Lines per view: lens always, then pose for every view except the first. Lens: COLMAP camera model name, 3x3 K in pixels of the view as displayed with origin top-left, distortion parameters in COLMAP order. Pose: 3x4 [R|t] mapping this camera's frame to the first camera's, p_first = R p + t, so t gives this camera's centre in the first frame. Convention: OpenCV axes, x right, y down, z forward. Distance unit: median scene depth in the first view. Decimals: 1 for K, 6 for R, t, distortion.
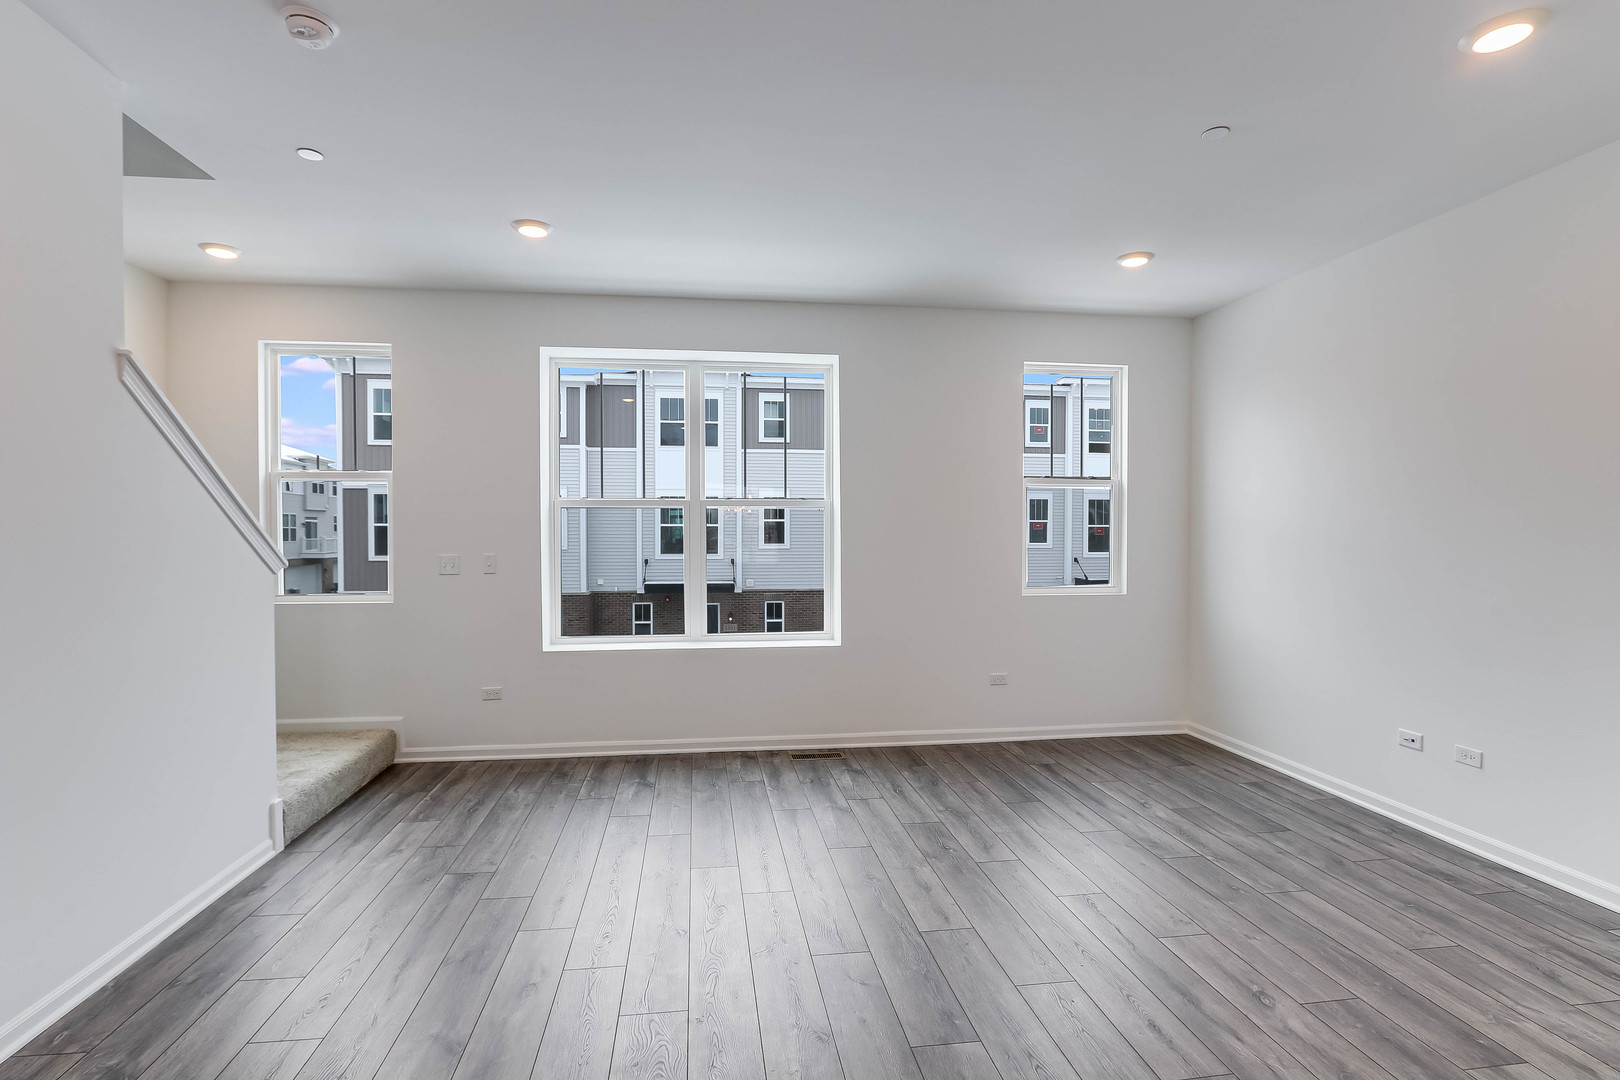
lens RADIAL K [[786.7, 0, 782.5], [0, 786.7, 551.1], [0, 0, 1]] dist [-0.022096, 0.004314]
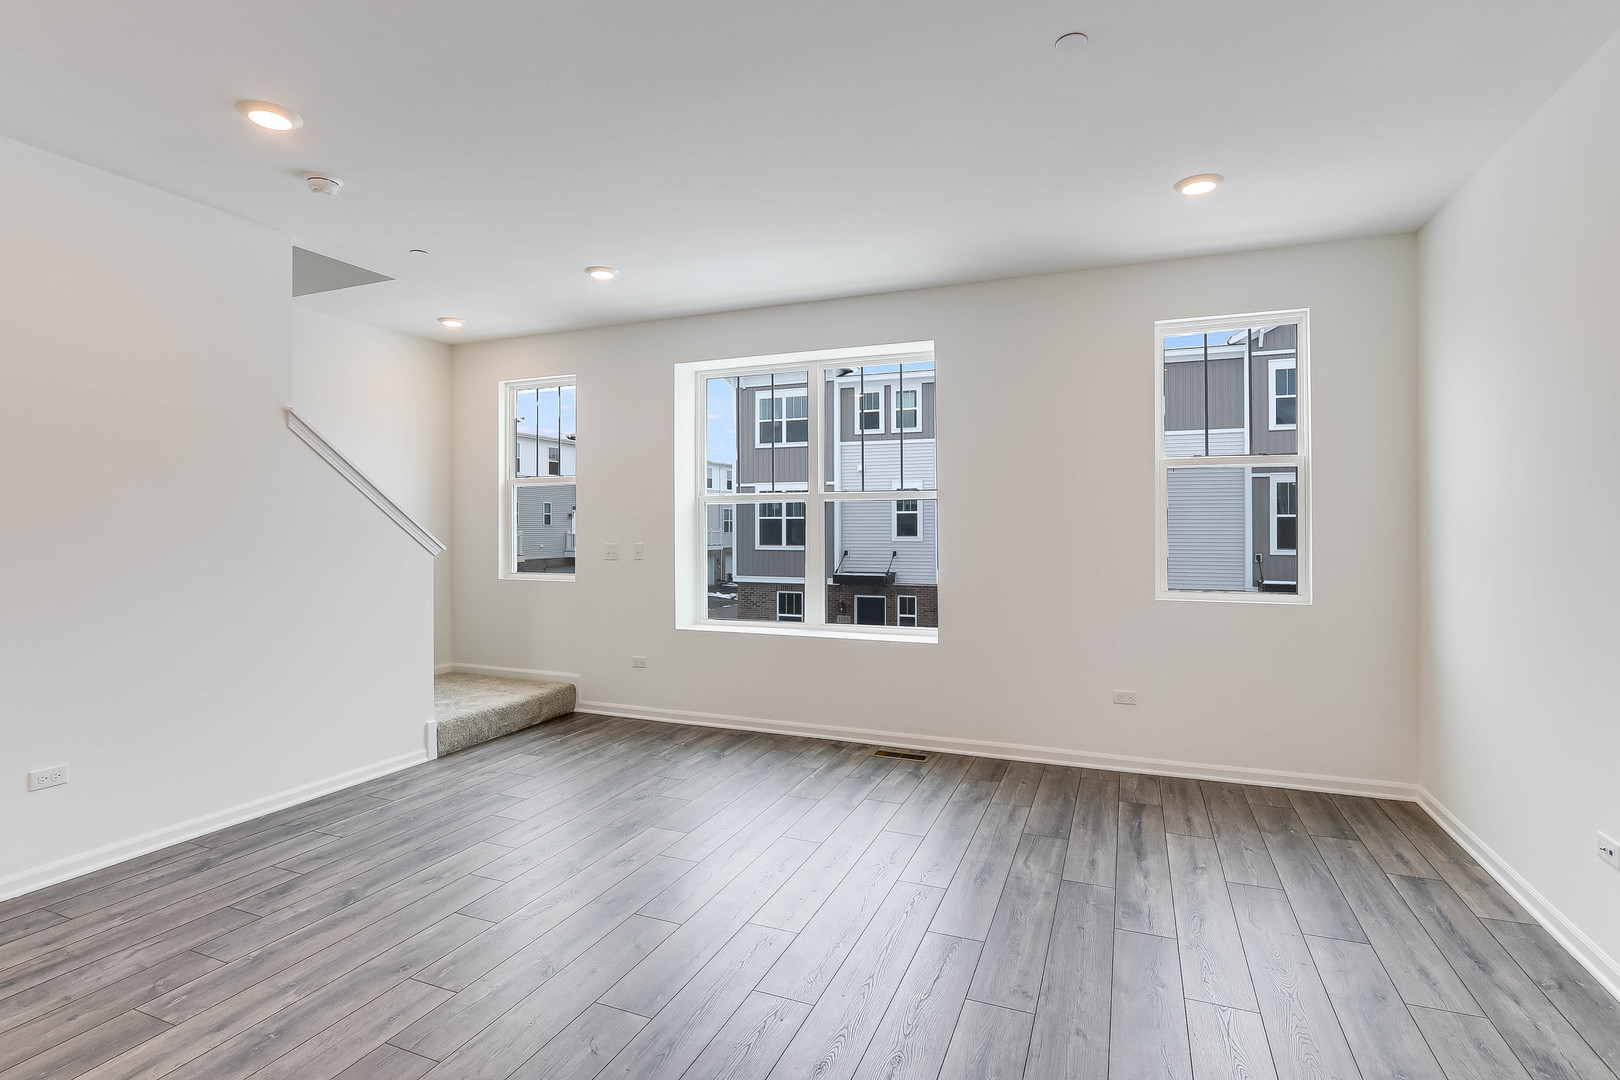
lens RADIAL K [[786.7, 0, 767.1], [0, 786.7, 526.4], [0, 0, 1]] dist [-0.022096, 0.004314]
pose [[0.861073, -0.000186, -0.508481, 0.406941], [-0.010880, 0.999764, -0.018789, -0.001600], [0.508364, 0.021711, 0.860868, 0.080051]]
